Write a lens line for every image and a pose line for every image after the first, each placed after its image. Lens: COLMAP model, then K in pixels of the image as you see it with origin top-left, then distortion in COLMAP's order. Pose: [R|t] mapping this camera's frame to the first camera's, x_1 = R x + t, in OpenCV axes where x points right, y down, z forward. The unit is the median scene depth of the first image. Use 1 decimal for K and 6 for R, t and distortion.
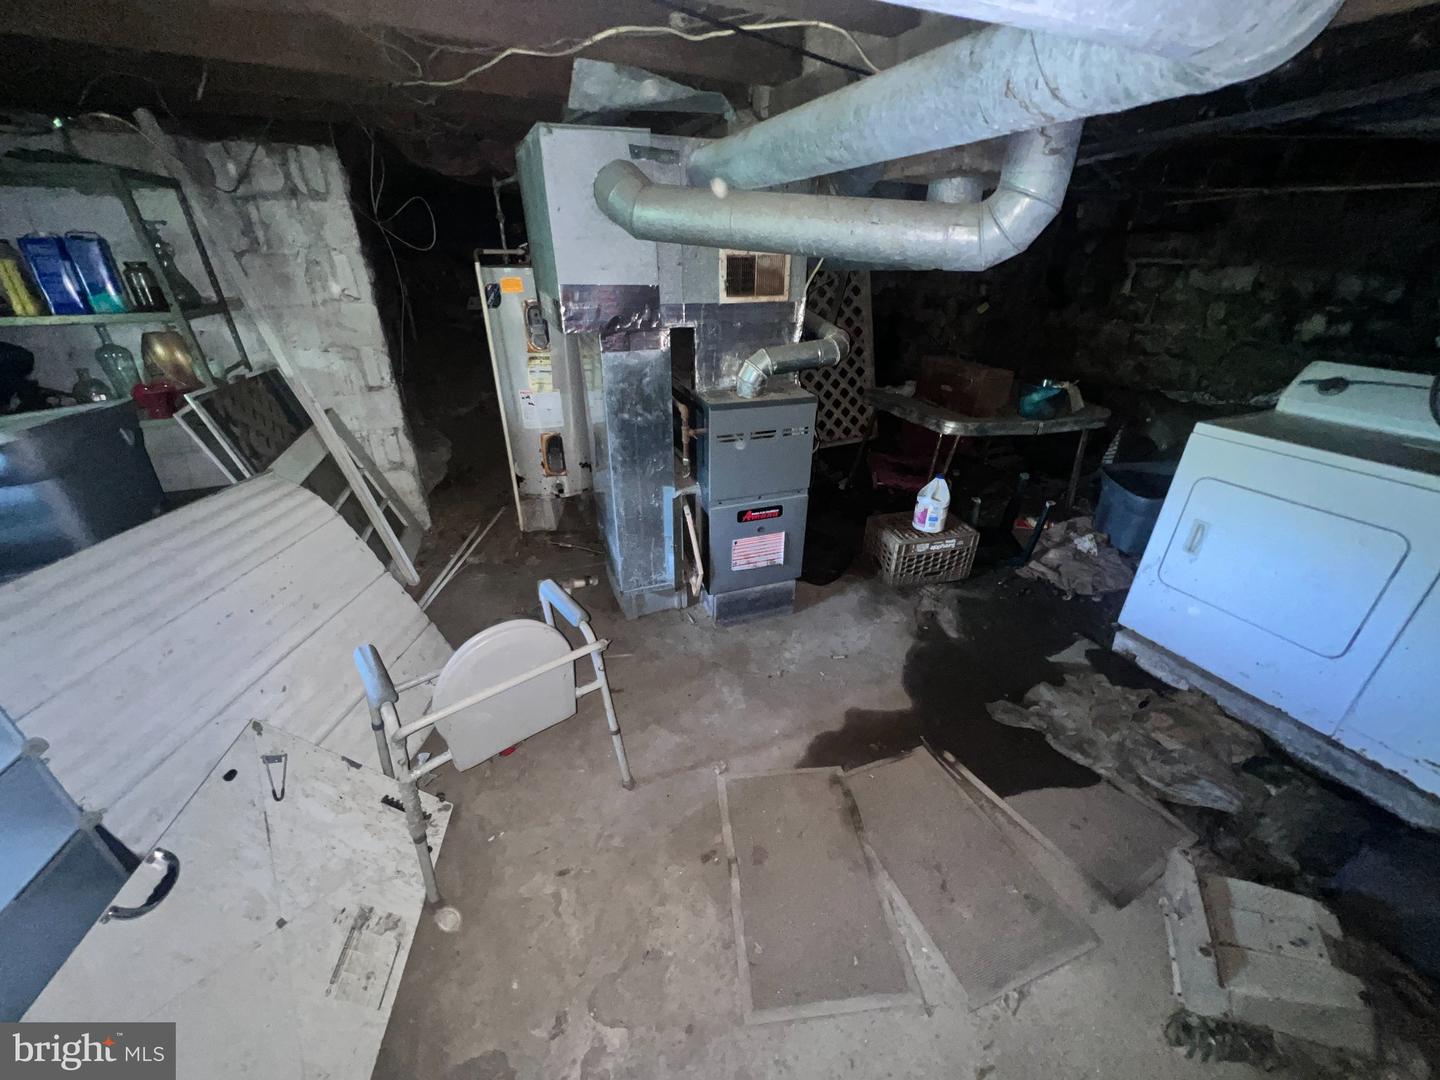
lens RADIAL K [[580.3, 0, 715.2], [0, 580.3, 542.7], [0, 0, 1]] dist [-0.000858, 0.000615]
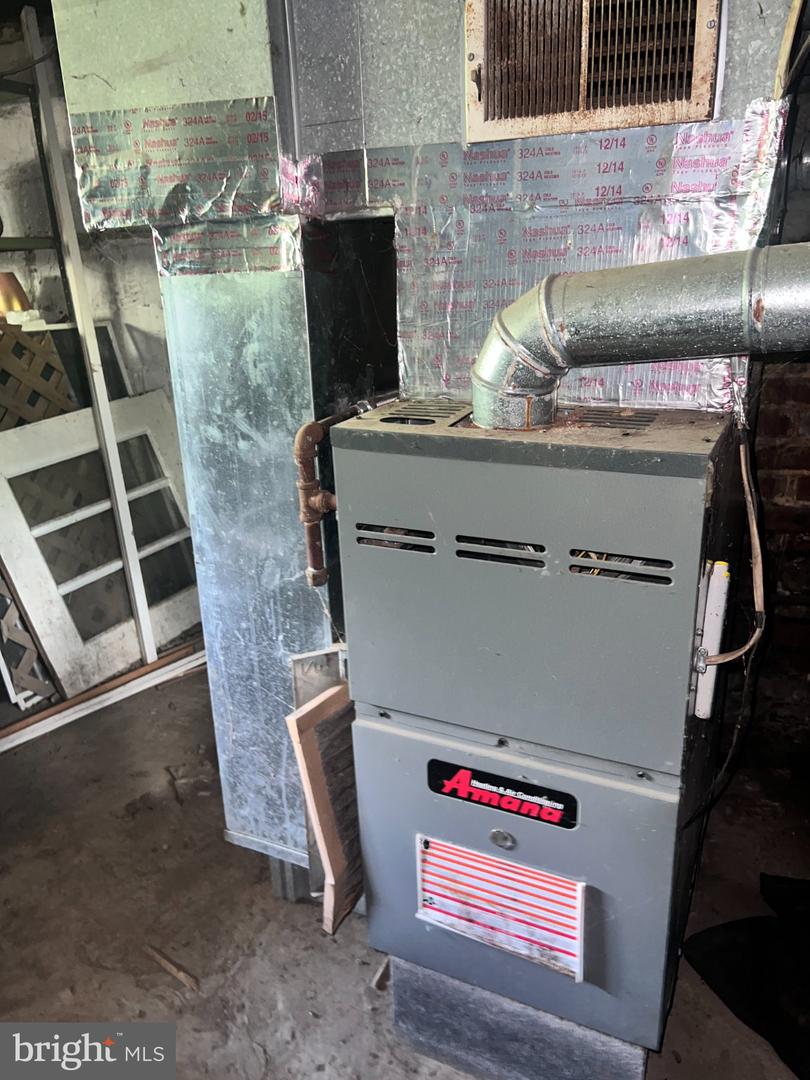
lens RADIAL K [[827.9, 0, 405.0], [0, 827.9, 540.0], [0, 0, 1]] dist [0.011840, 0.003266]
pose [[0.696145, 0.206633, -0.687521, 0.360902], [-0.296246, 0.955024, -0.012931, -0.178475], [0.653927, 0.212677, 0.726049, 0.680059]]
